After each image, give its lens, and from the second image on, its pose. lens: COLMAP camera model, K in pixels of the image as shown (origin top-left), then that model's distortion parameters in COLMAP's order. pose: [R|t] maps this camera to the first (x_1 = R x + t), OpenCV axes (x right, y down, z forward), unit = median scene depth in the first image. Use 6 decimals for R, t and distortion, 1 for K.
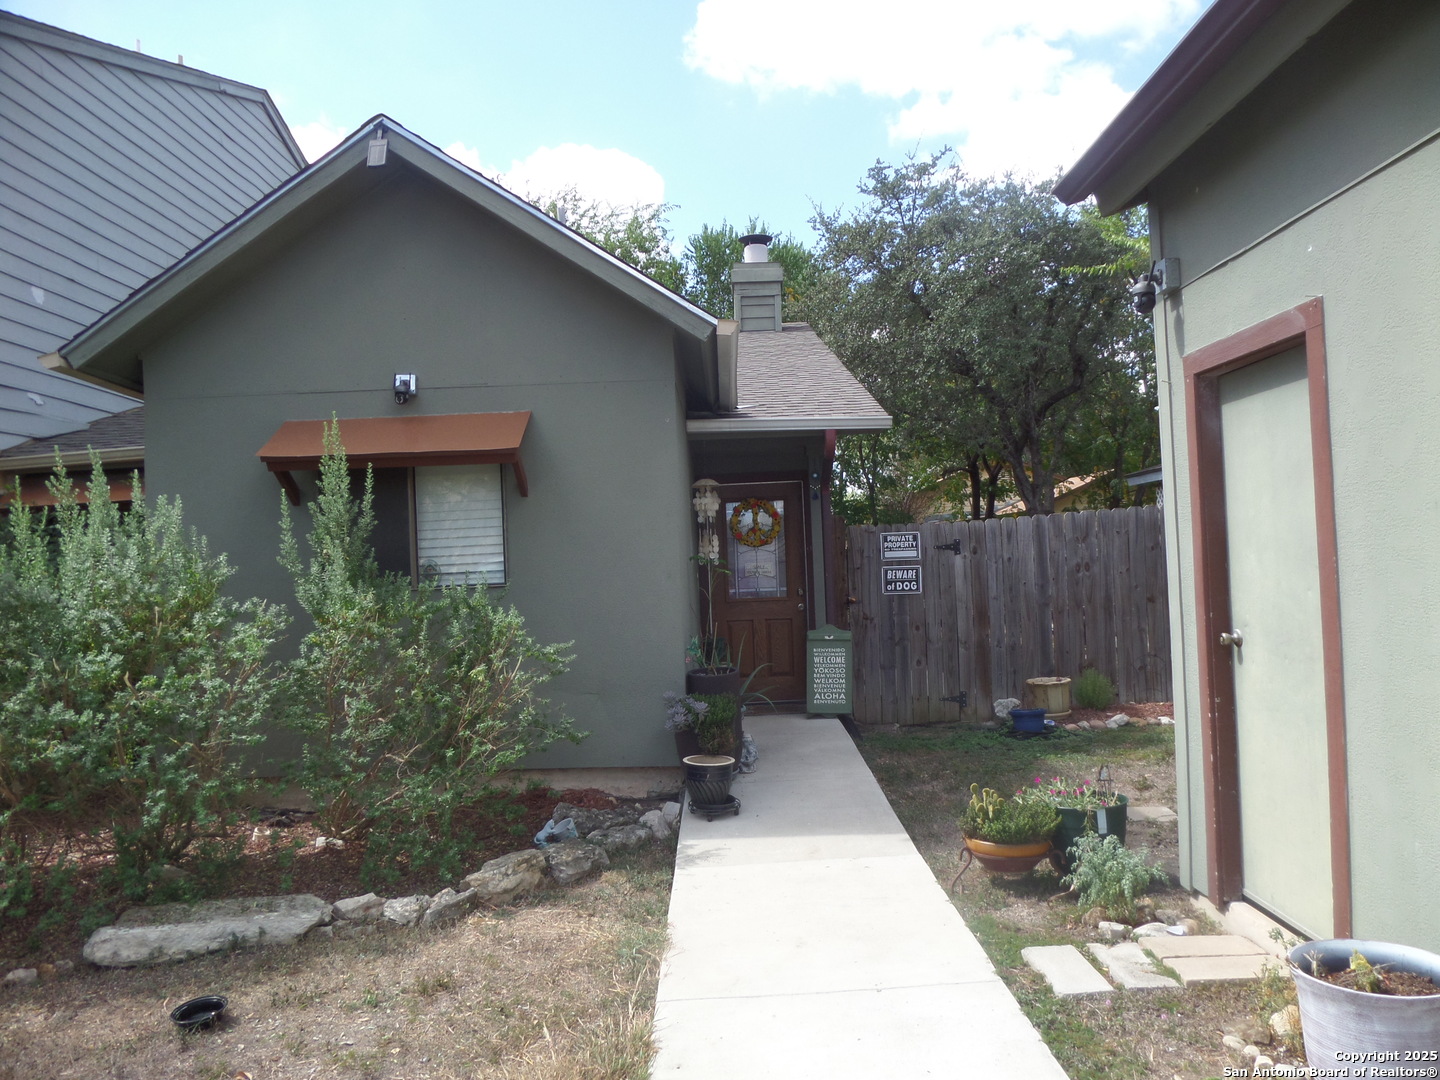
lens RADIAL K [[1038.9, 0, 716.6], [0, 1038.9, 529.3], [0, 0, 1]] dist [0.006946, -0.021795]
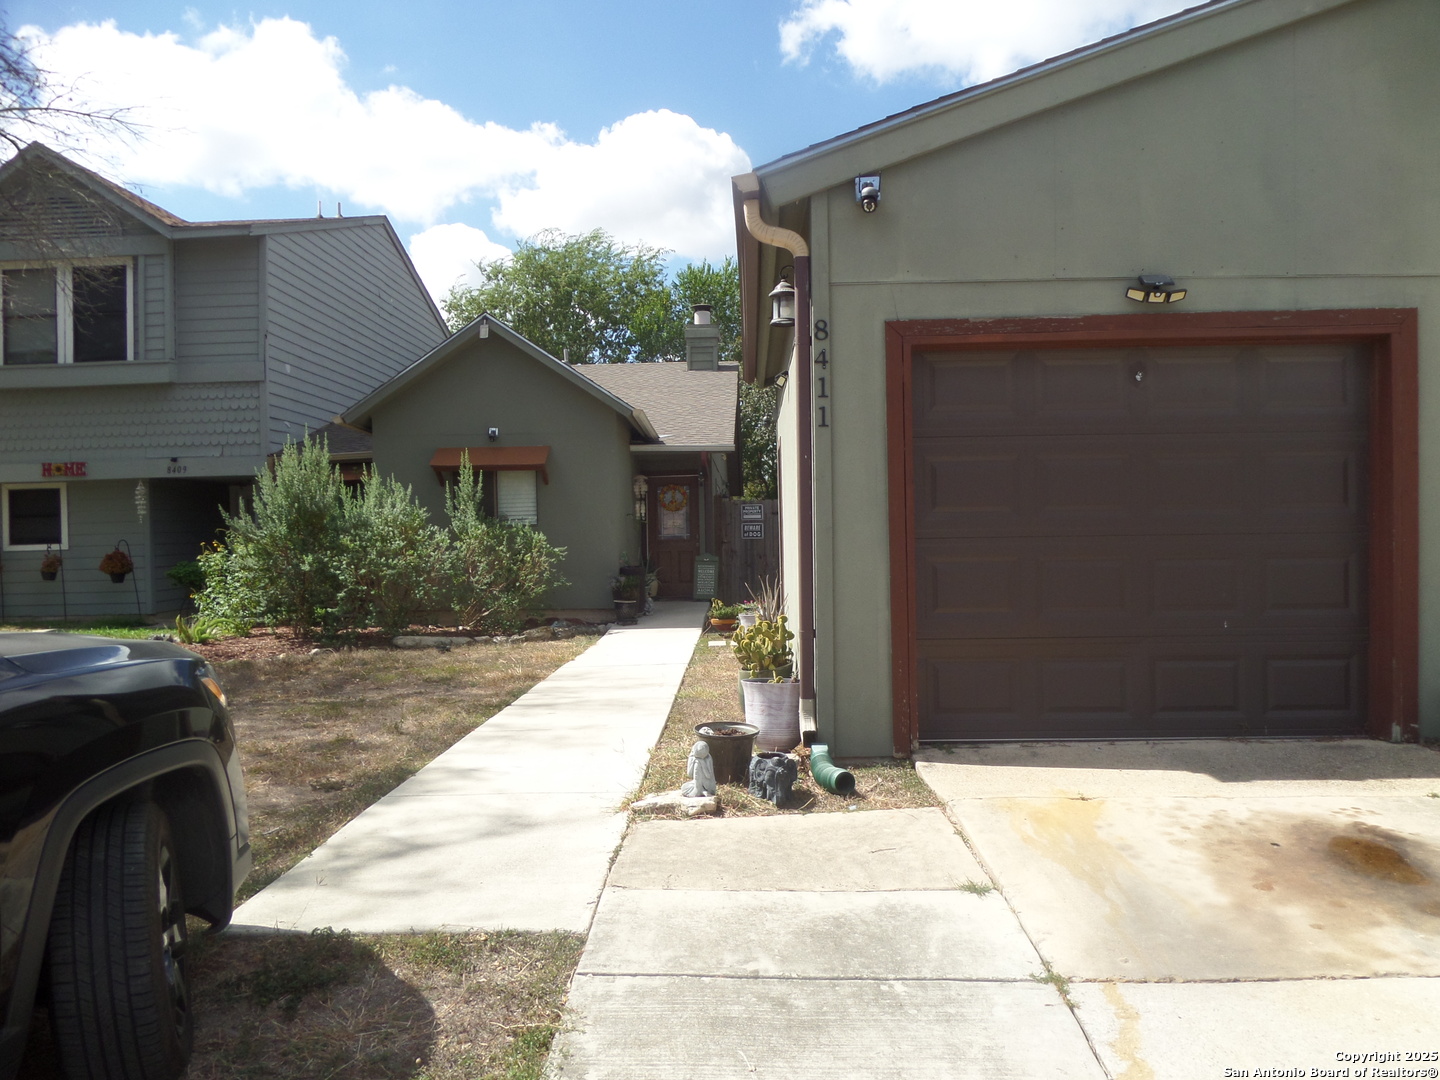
lens RADIAL K [[1038.9, 0, 716.6], [0, 1038.9, 529.3], [0, 0, 1]] dist [0.006946, -0.021795]
pose [[0.999604, 0.020027, -0.019744, 0.159104], [-0.019468, 0.999416, 0.028096, -0.004615], [0.020295, -0.027701, 0.999410, -0.866203]]
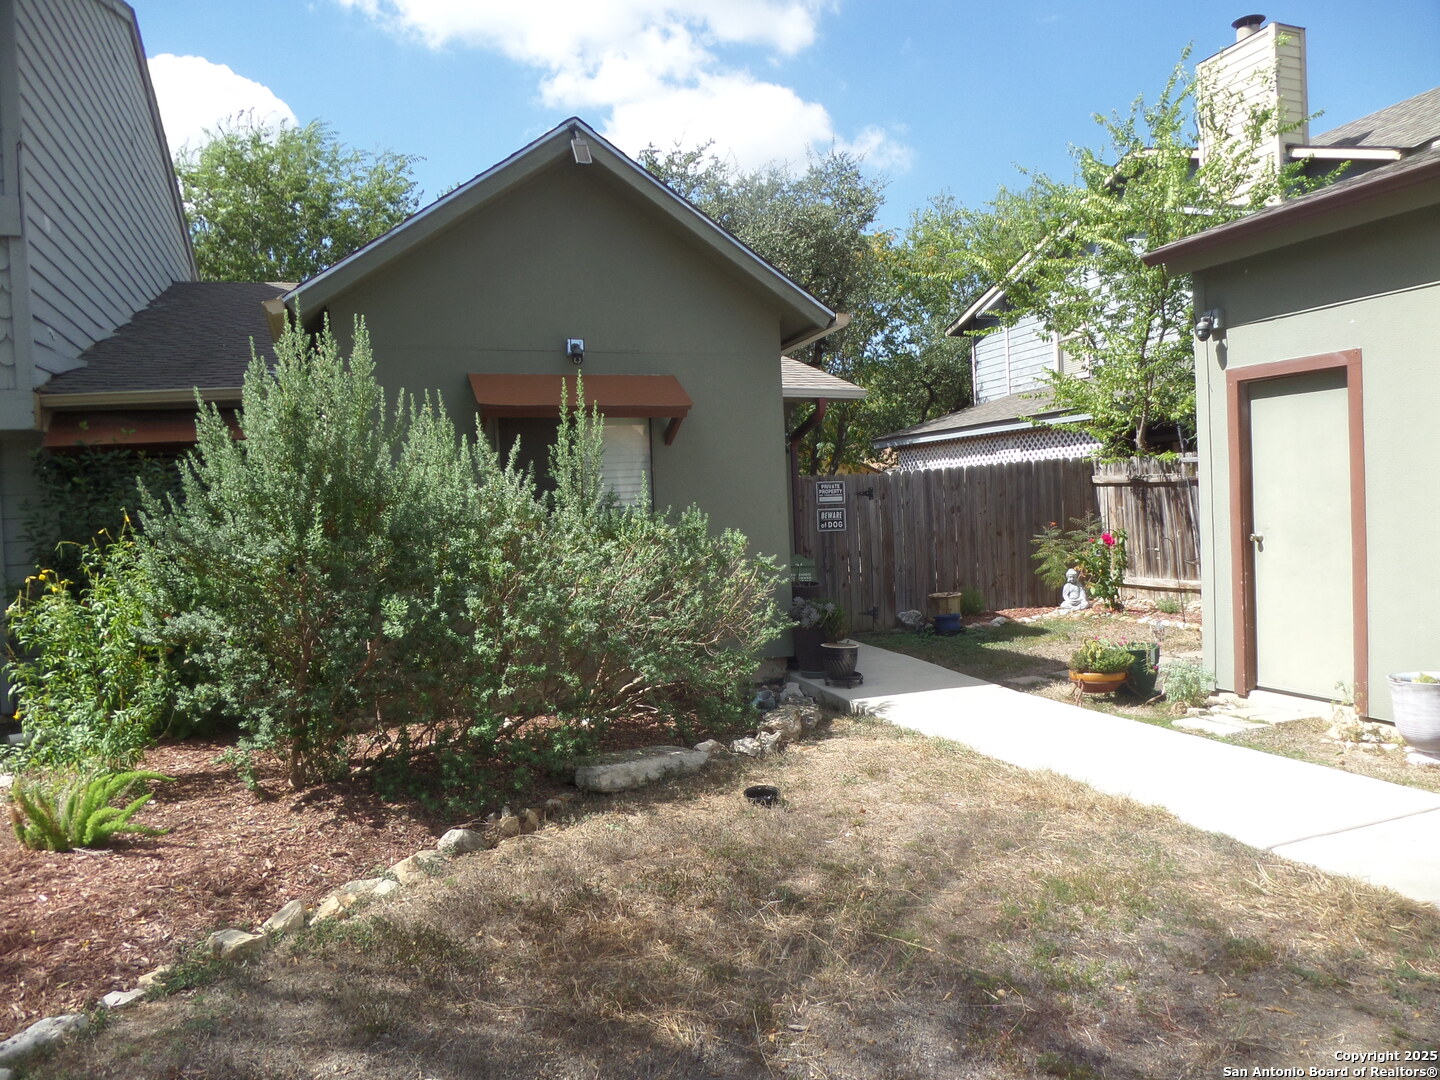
lens RADIAL K [[1048.1, 0, 705.8], [0, 1048.1, 519.7], [0, 0, 1]] dist [-0.005736, -0.001585]
pose [[0.935147, -0.001609, 0.354257, -0.430020], [-0.008587, 0.999593, 0.027207, 0.016704], [-0.354156, -0.028485, 0.934752, -0.129679]]
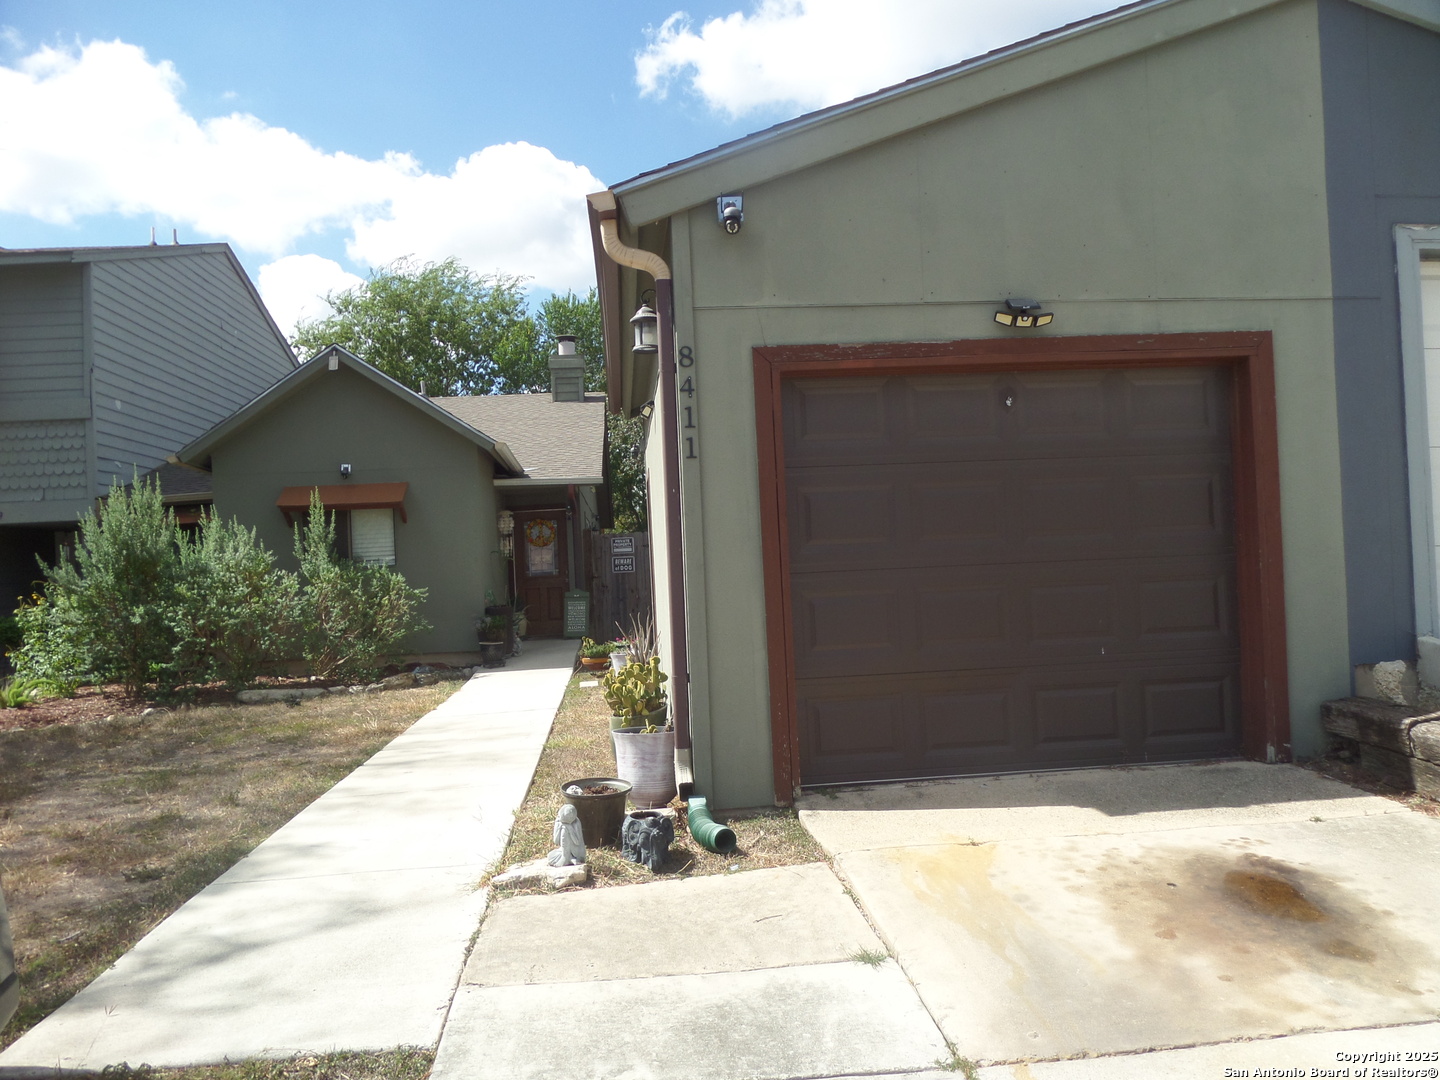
lens RADIAL K [[1038.9, 0, 716.6], [0, 1038.9, 529.3], [0, 0, 1]] dist [0.006946, -0.021795]
pose [[0.994714, -0.007155, 0.102437, 0.162740], [0.007347, 0.999972, -0.001493, -0.008200], [-0.102424, 0.002238, 0.994738, -0.832420]]
